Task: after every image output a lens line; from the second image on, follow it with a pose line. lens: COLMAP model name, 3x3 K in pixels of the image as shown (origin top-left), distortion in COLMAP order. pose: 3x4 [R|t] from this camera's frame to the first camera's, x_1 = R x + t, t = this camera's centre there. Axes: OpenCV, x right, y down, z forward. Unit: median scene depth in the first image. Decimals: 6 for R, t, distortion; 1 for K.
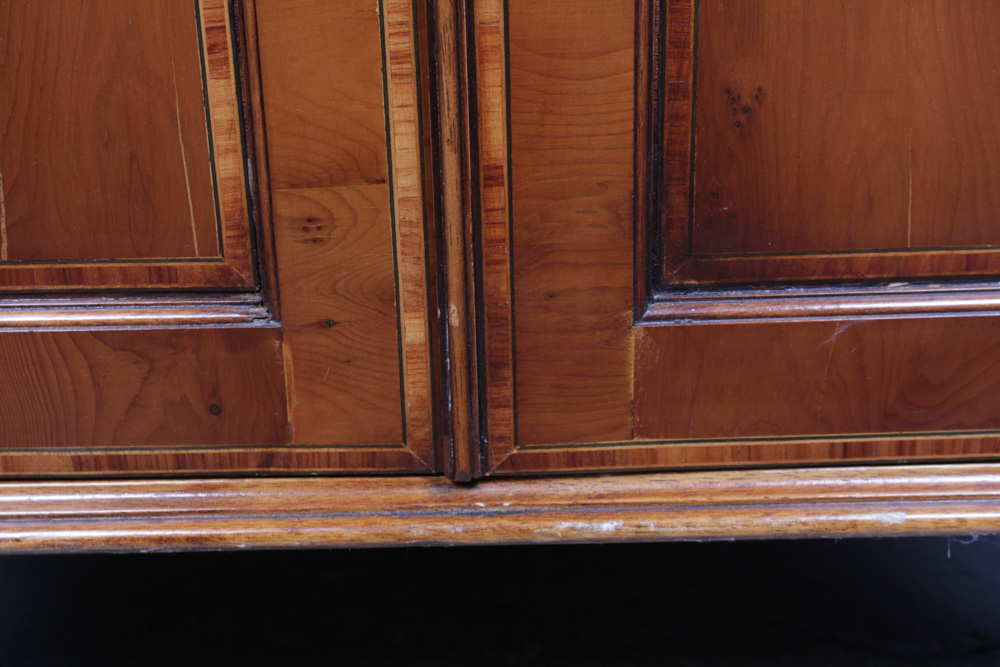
lens RADIAL K [[2002.4, 0, 497.2], [0, 2002.4, 335.5], [0, 0, 1]] dist [-0.040871, 0.000000]
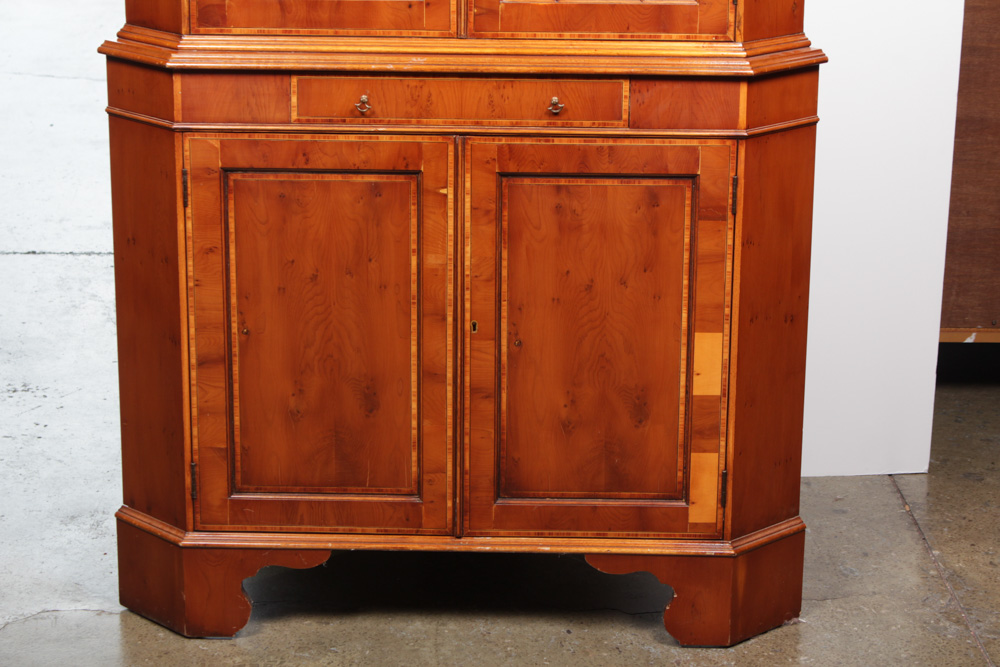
lens RADIAL K [[2360.9, 0, 499.0], [0, 2360.9, 341.2], [0, 0, 1]] dist [0.046310, 0.000000]
pose [[0.999216, 0.039107, -0.006183, 0.100550], [-0.039577, 0.982203, -0.183605, 0.665060], [-0.001107, 0.183705, 0.982981, -4.780088]]
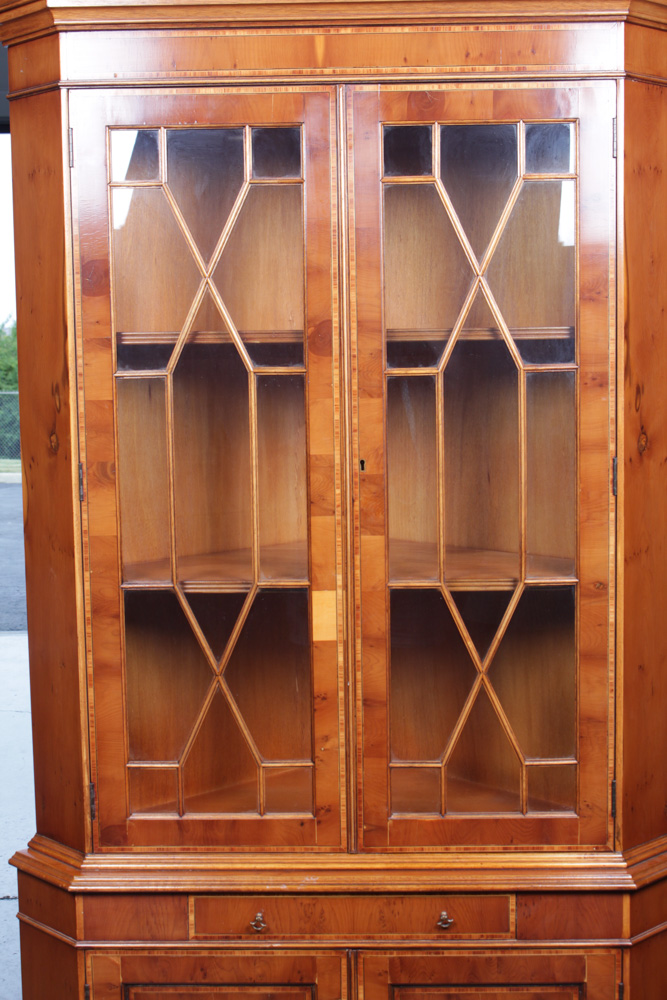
lens RADIAL K [[1488.1, 0, 335.4], [0, 1488.1, 510.1], [0, 0, 1]] dist [-0.039818, 0.000000]
pose [[0.999535, 0.015545, -0.026244, -0.007831], [-0.024038, 0.931076, -0.364031, -0.505354], [0.018776, 0.364493, 0.931017, -3.150108]]
